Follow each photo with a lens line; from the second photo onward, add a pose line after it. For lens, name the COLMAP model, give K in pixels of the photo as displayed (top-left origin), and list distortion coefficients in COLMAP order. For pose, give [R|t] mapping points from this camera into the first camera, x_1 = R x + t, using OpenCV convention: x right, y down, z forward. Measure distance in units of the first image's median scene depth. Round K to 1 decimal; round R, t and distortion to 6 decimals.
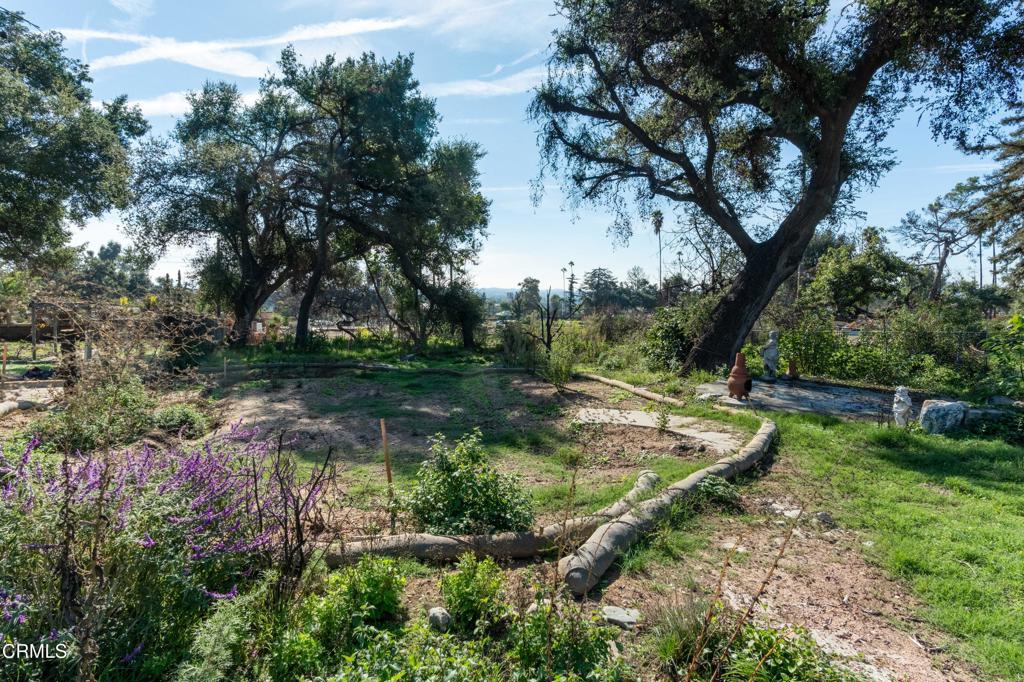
lens RADIAL K [[491.6, 0, 499.4], [0, 491.6, 321.6], [0, 0, 1]] dist [-0.001778, 0.002983]
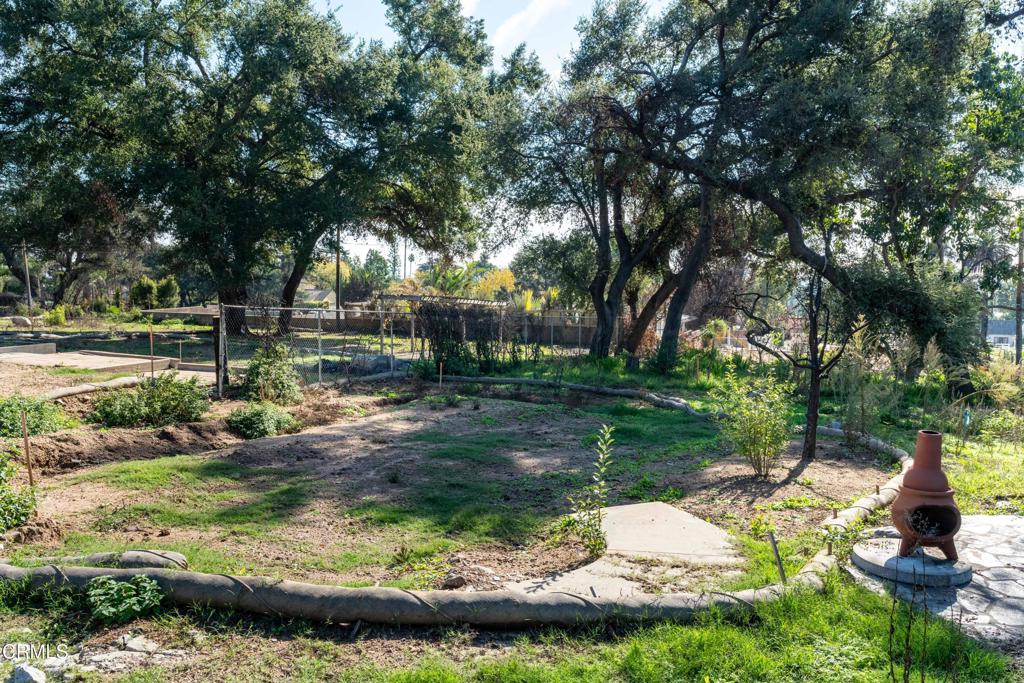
lens RADIAL K [[776.5, 0, 513.5], [0, 776.5, 345.3], [0, 0, 1]] dist [-0.004220, -0.001710]
pose [[0.666212, 0.055002, -0.743732, 0.214709], [-0.045605, 0.998415, 0.032985, -0.001555], [0.744367, 0.011943, 0.667664, 0.132831]]
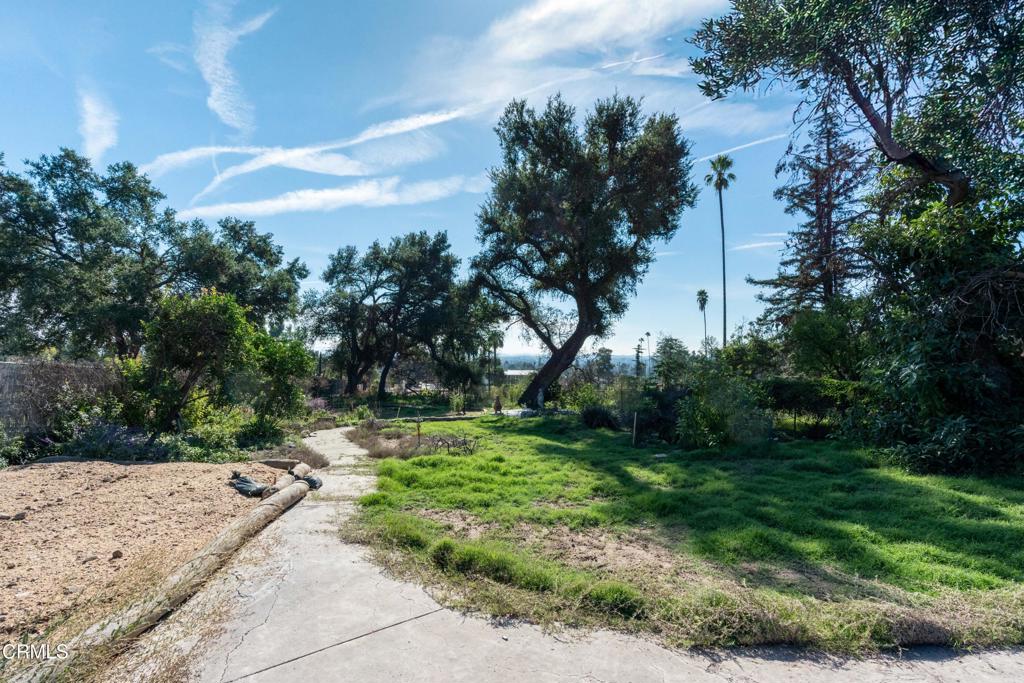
lens RADIAL K [[459.7, 0, 512.4], [0, 459.7, 342.4], [0, 0, 1]] dist [-0.009463, 0.003672]
pose [[0.982415, -0.007491, -0.186558, 0.326785], [-0.010234, 0.995532, -0.093868, 0.002595], [0.186427, 0.094127, 0.977949, -0.477465]]
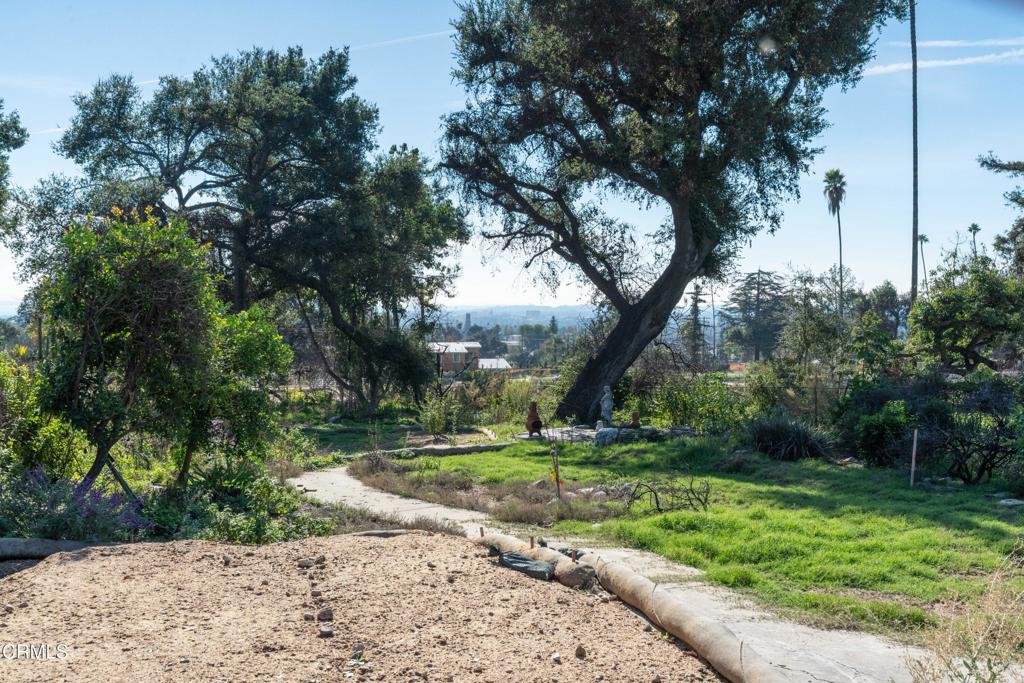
lens RADIAL K [[1005.7, 0, 509.7], [0, 1005.7, 344.0], [0, 0, 1]] dist [0.010584, 0.000000]
pose [[0.996298, -0.010960, -0.085268, 0.206345], [0.008345, 0.999486, -0.030964, -0.003252], [0.085563, 0.030138, 0.995877, -0.563482]]
